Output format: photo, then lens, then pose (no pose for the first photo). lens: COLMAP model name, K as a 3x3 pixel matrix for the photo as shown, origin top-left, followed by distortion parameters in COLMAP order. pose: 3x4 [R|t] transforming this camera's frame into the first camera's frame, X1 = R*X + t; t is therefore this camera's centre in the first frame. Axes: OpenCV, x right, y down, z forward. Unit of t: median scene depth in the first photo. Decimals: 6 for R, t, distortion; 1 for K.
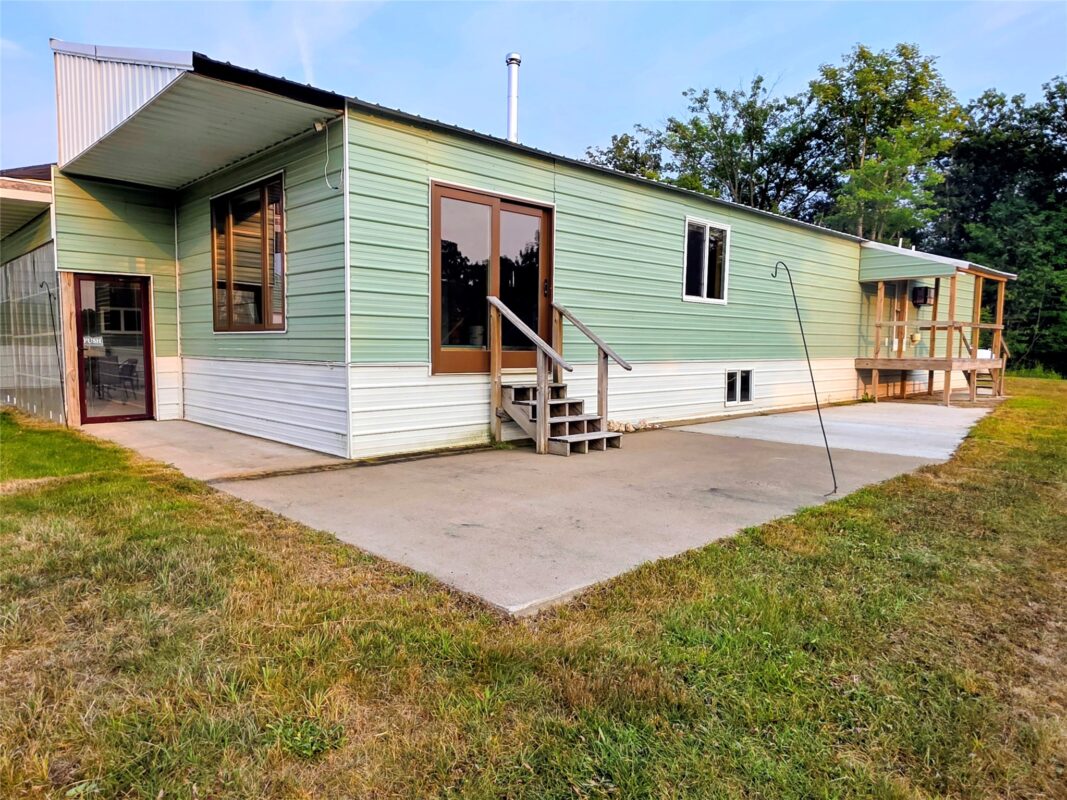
lens RADIAL K [[710.7, 0, 533.5], [0, 710.7, 400.0], [0, 0, 1]] dist [0.009795, -0.001987]
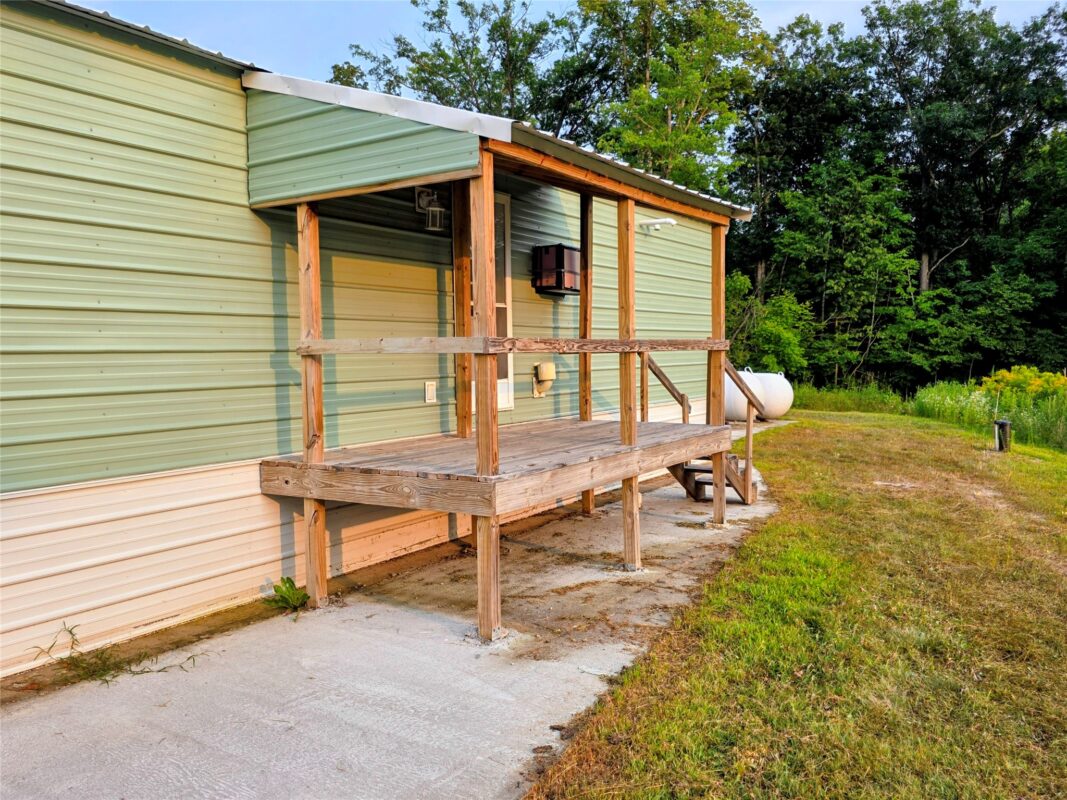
lens RADIAL K [[873.8, 0, 533.5], [0, 873.8, 400.0], [0, 0, 1]] dist [0.115366, -0.187180]
pose [[0.971919, -0.035954, 0.232554, 0.136370], [0.042331, 0.998851, -0.022486, -0.020223], [-0.231478, 0.031698, 0.972324, 0.172734]]
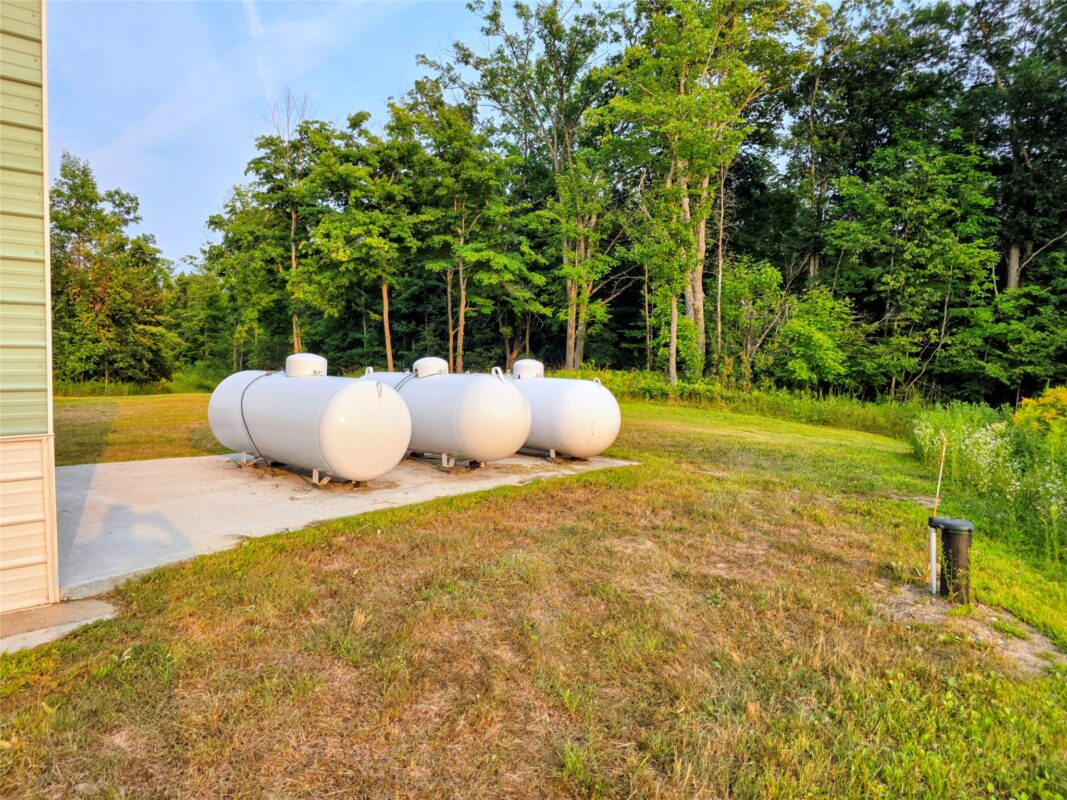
lens RADIAL K [[734.1, 0, 529.8], [0, 734.1, 386.2], [0, 0, 1]] dist [0.063570, -0.053777]
pose [[0.999381, -0.000409, 0.035173, 0.306169], [0.001776, 0.999243, -0.038851, -0.027341], [-0.035131, 0.038890, 0.998626, 0.336344]]
